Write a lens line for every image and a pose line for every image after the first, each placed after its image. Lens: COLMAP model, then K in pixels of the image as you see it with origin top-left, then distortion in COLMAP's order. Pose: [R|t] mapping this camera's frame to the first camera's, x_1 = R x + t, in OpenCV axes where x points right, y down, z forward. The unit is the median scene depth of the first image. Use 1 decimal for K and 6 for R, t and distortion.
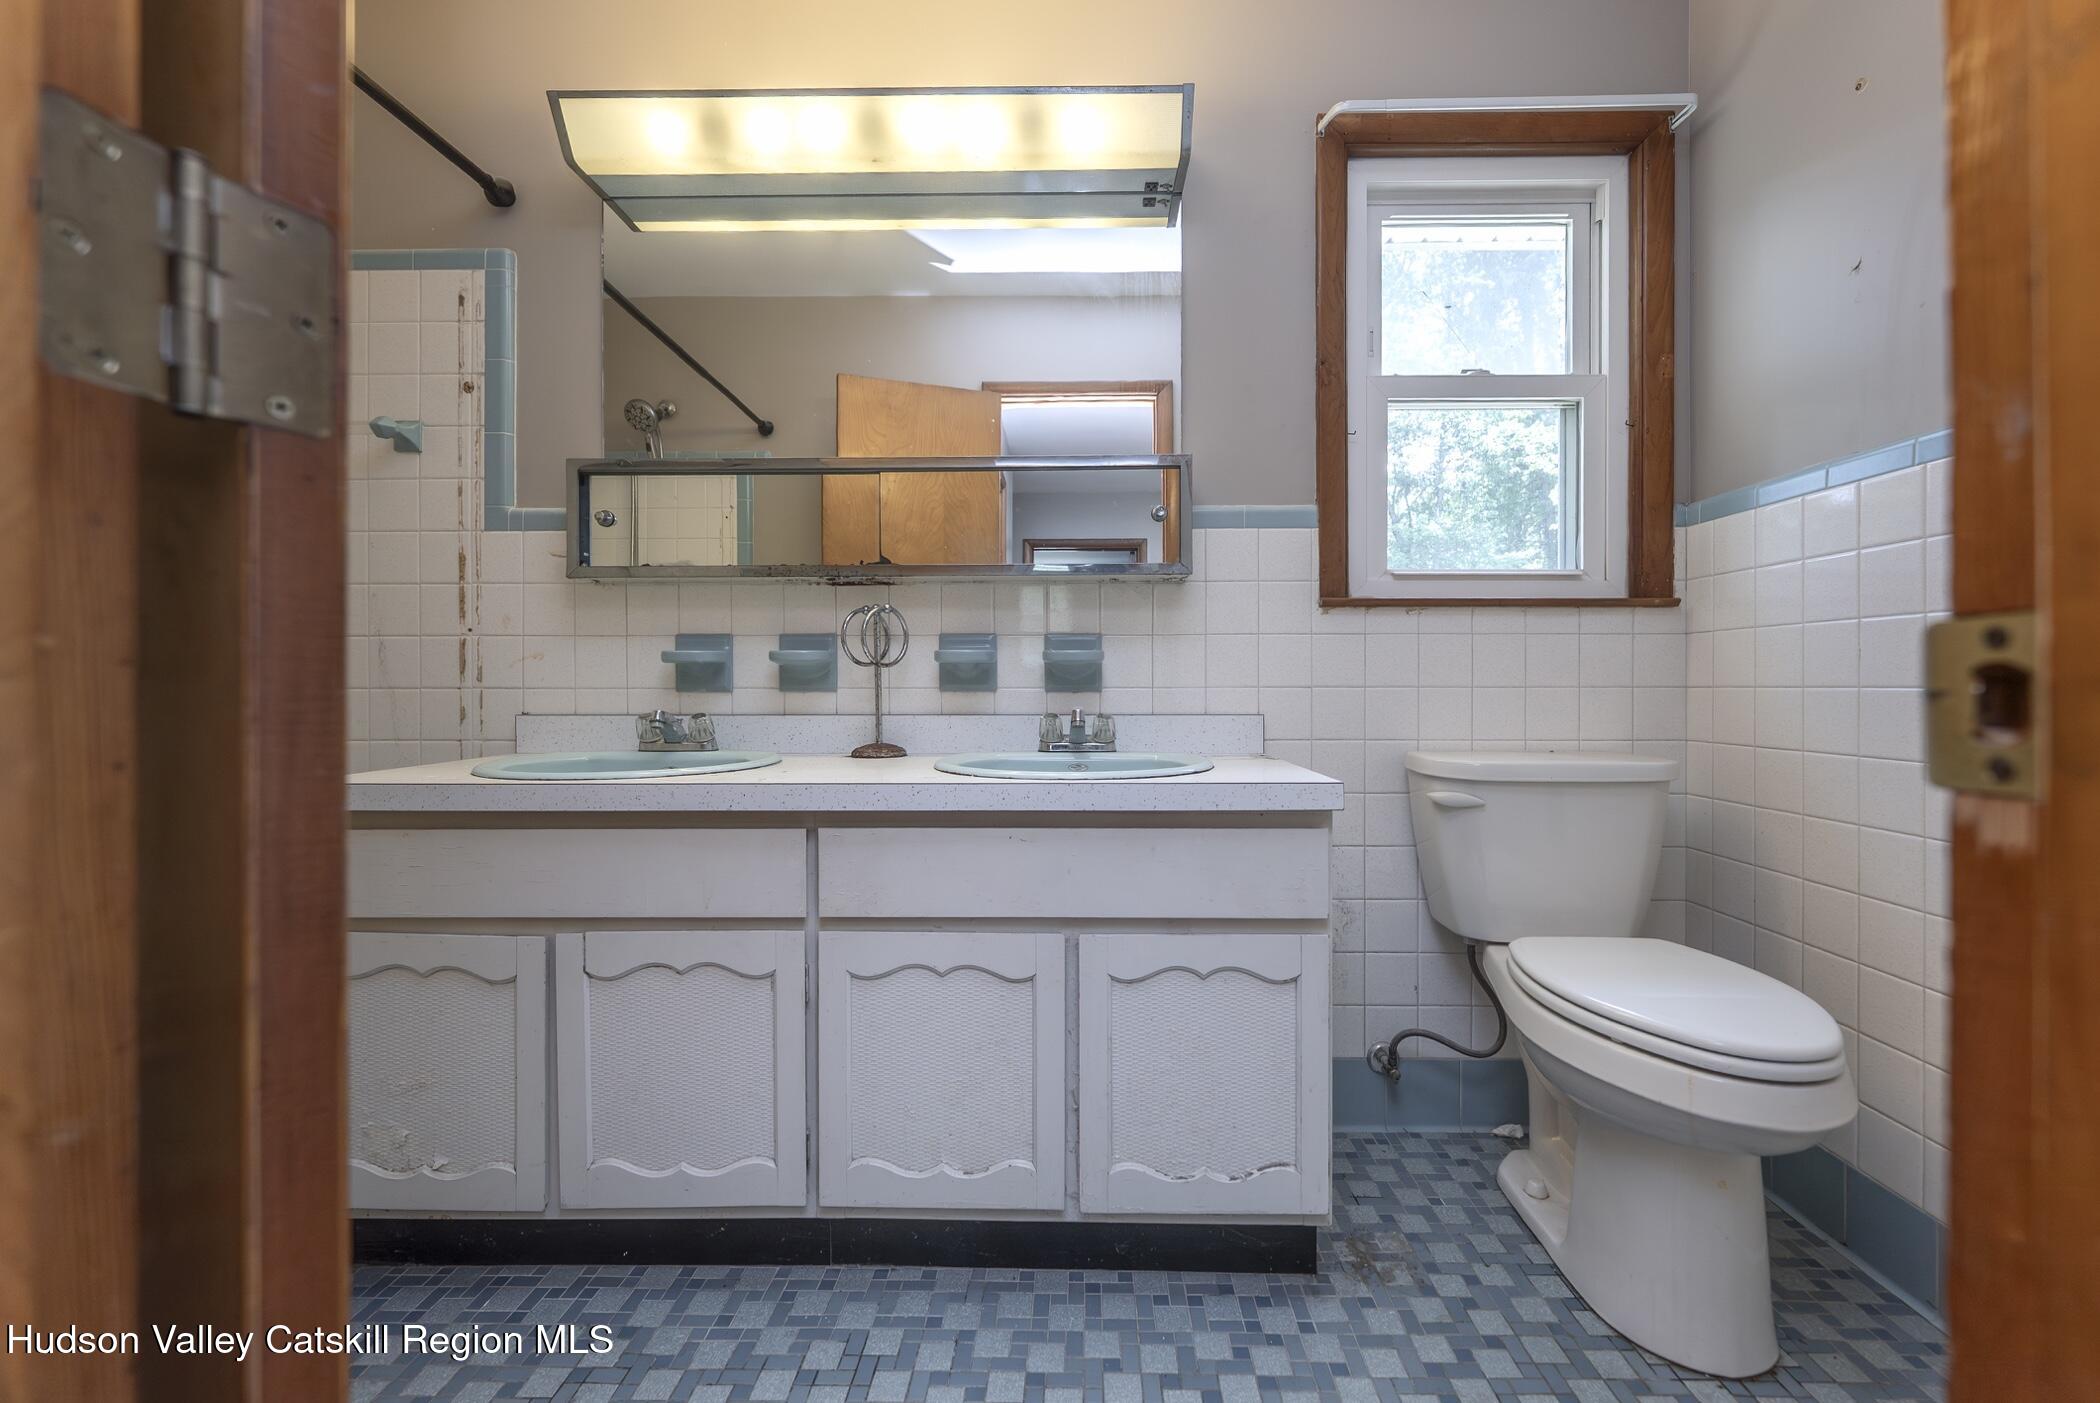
lens RADIAL K [[869.3, 0, 1069.8], [0, 869.3, 700.4], [0, 0, 1]] dist [0.000095, -0.000084]
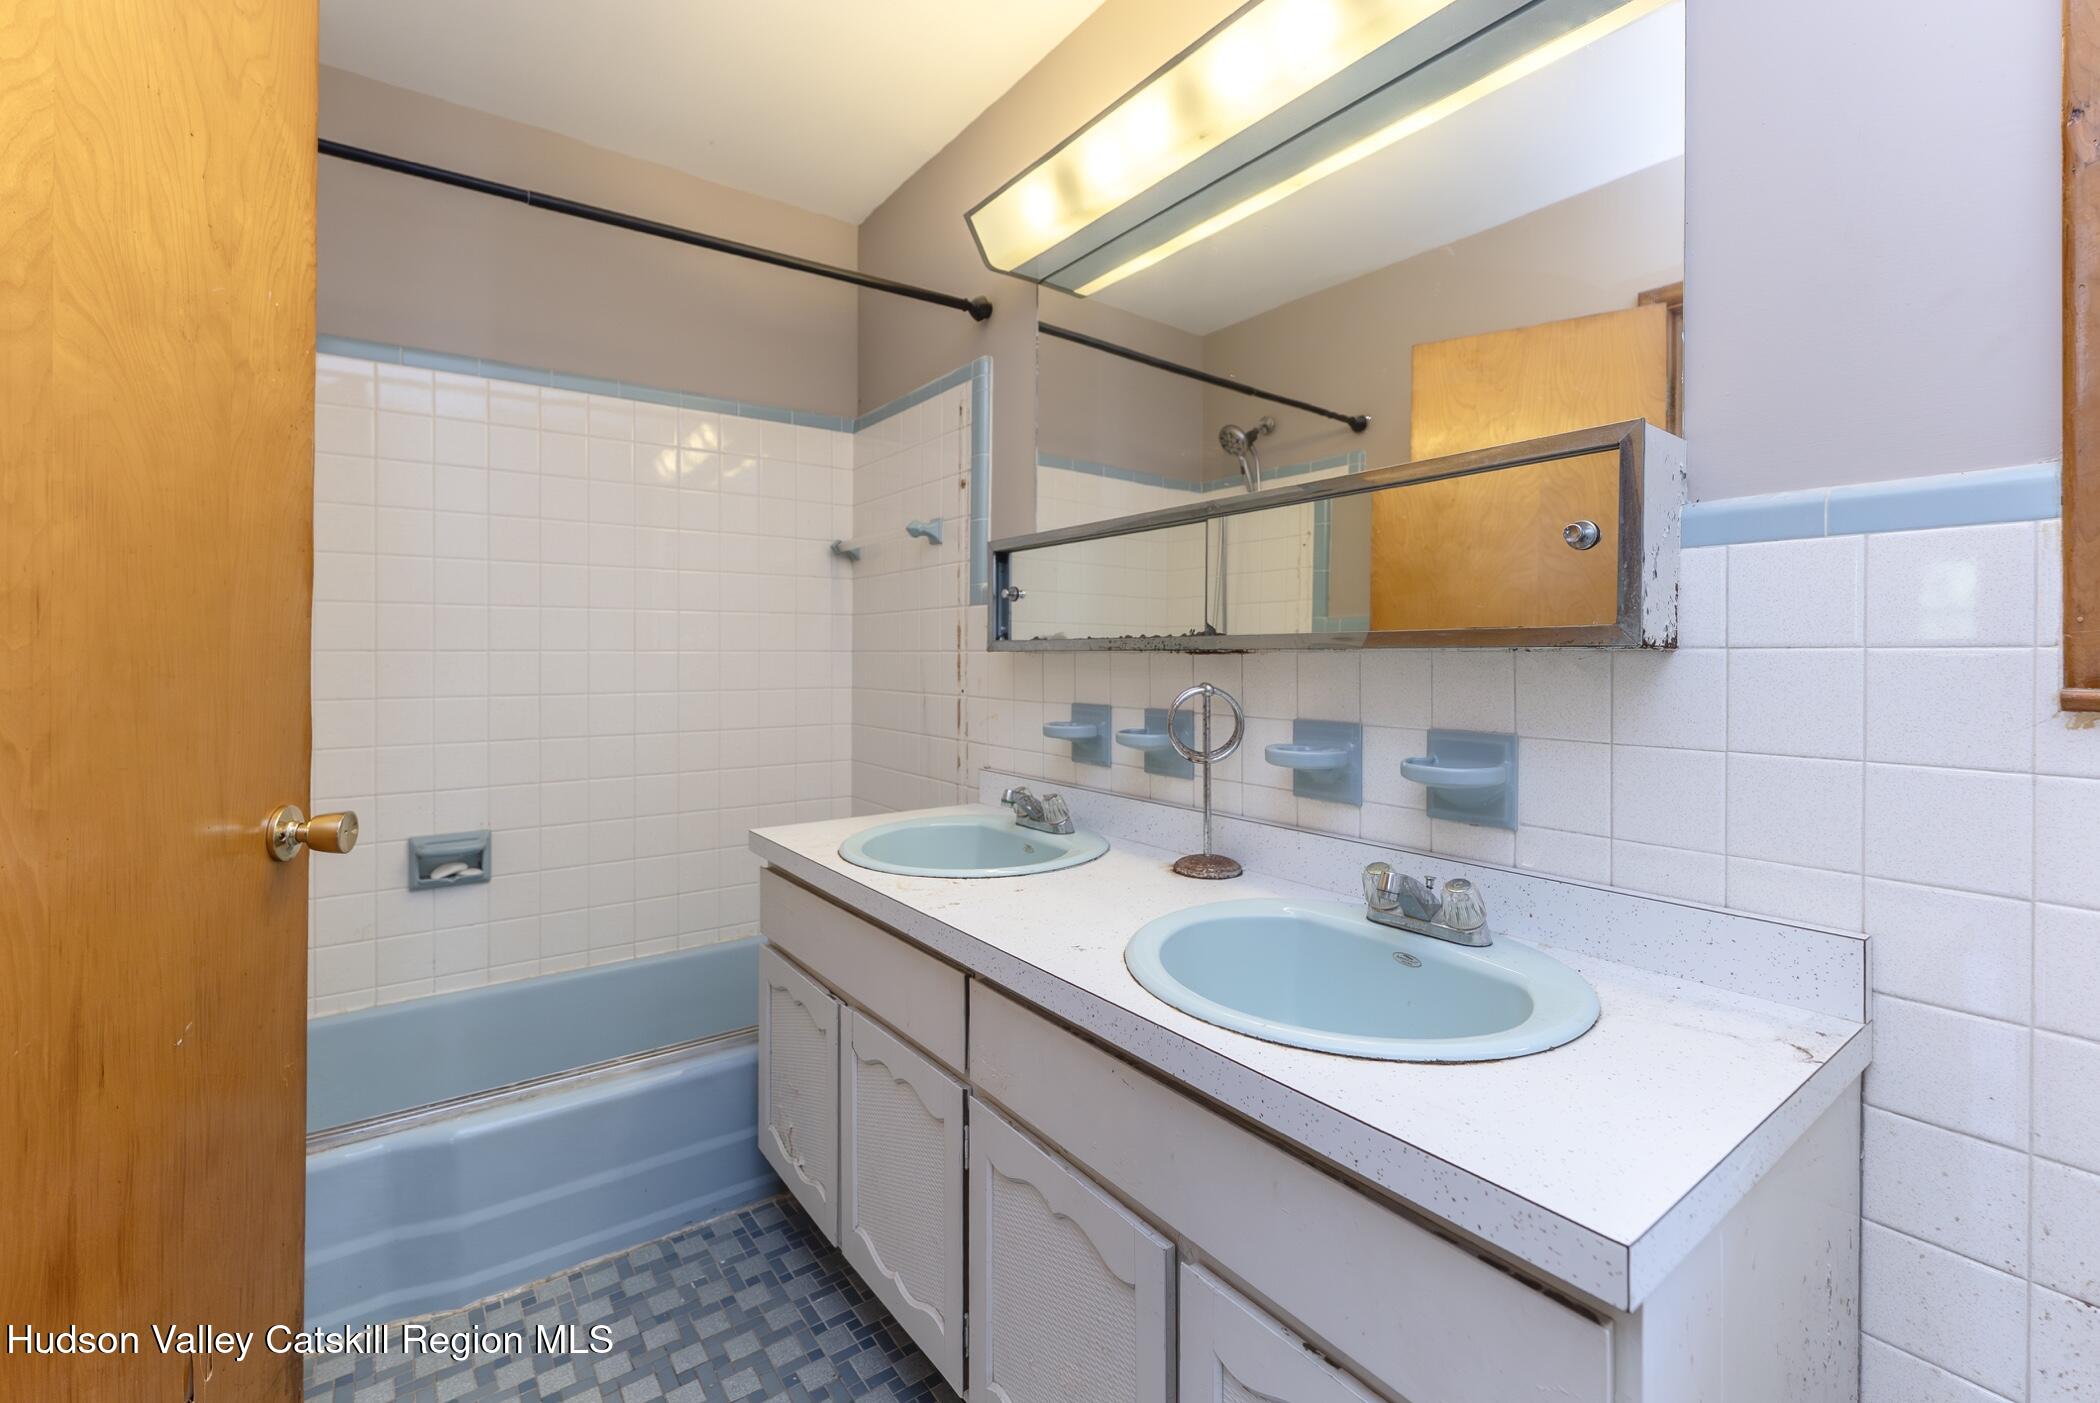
lens RADIAL K [[898.1, 0, 1048.8], [0, 898.1, 664.2], [0, 0, 1]] dist [0.014973, 0.000022]
pose [[0.604906, 0.013698, -0.796179, 0.342374], [-0.015873, 0.999861, 0.005142, -0.125366], [0.796139, 0.009527, 0.605039, 0.361631]]
